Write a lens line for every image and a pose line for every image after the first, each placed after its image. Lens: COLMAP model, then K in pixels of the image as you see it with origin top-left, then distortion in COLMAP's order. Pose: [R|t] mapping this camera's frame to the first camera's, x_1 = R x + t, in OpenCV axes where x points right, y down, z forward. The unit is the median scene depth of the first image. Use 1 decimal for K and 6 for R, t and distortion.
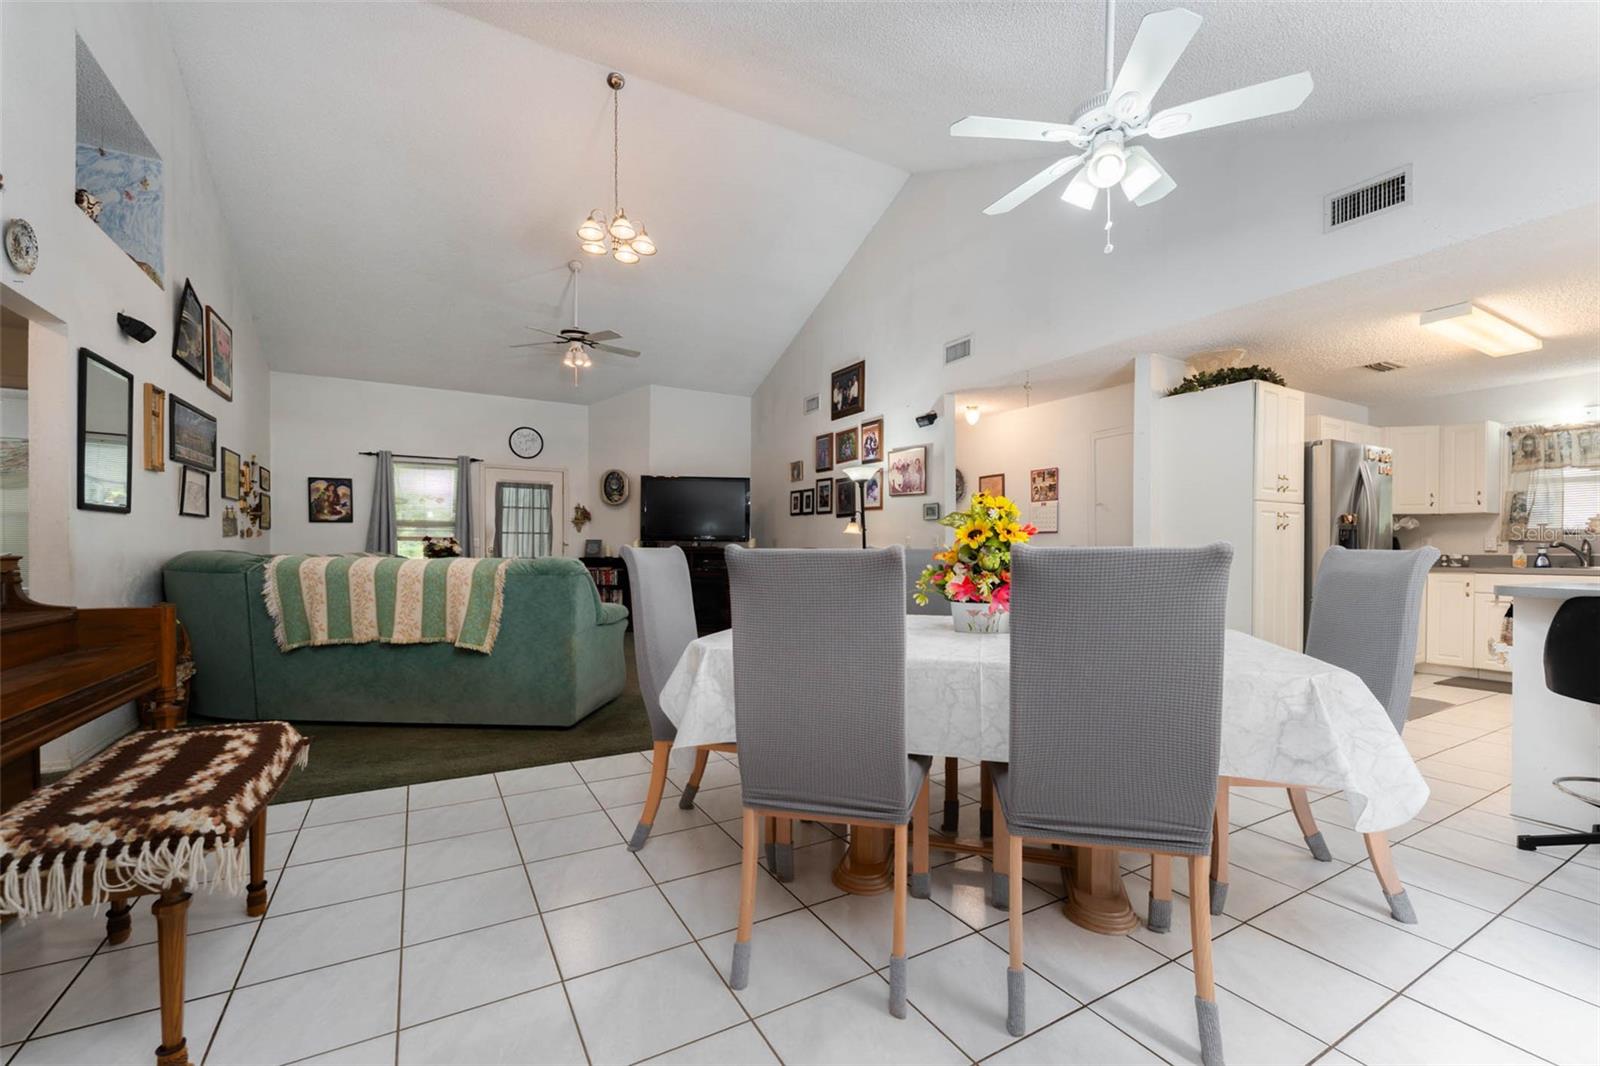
lens RADIAL K [[657.5, 0, 804.3], [0, 657.5, 555.8], [0, 0, 1]] dist [-0.007501, 0.000794]
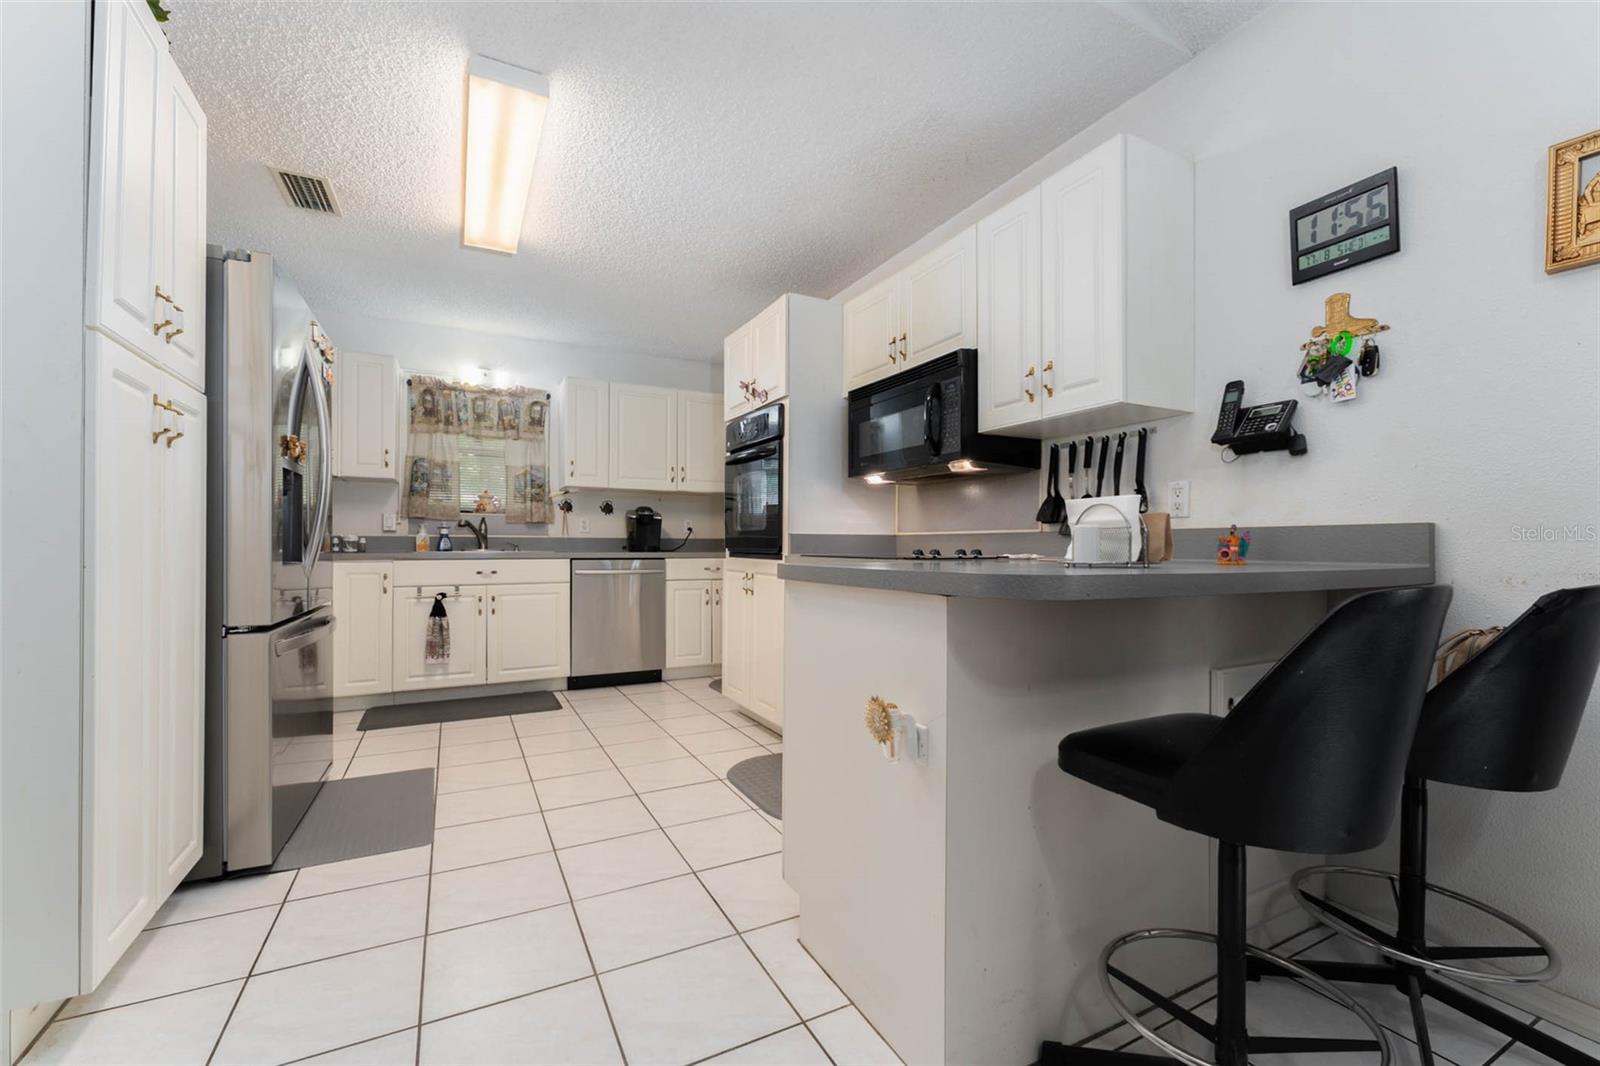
lens RADIAL K [[657.5, 0, 811.3], [0, 657.5, 543.3], [0, 0, 1]] dist [-0.007501, 0.000794]
pose [[0.022392, -0.001302, 0.999748, 0.302511], [0.007438, 0.999972, 0.001136, 0.010333], [-0.999722, 0.007410, 0.022401, 0.504126]]
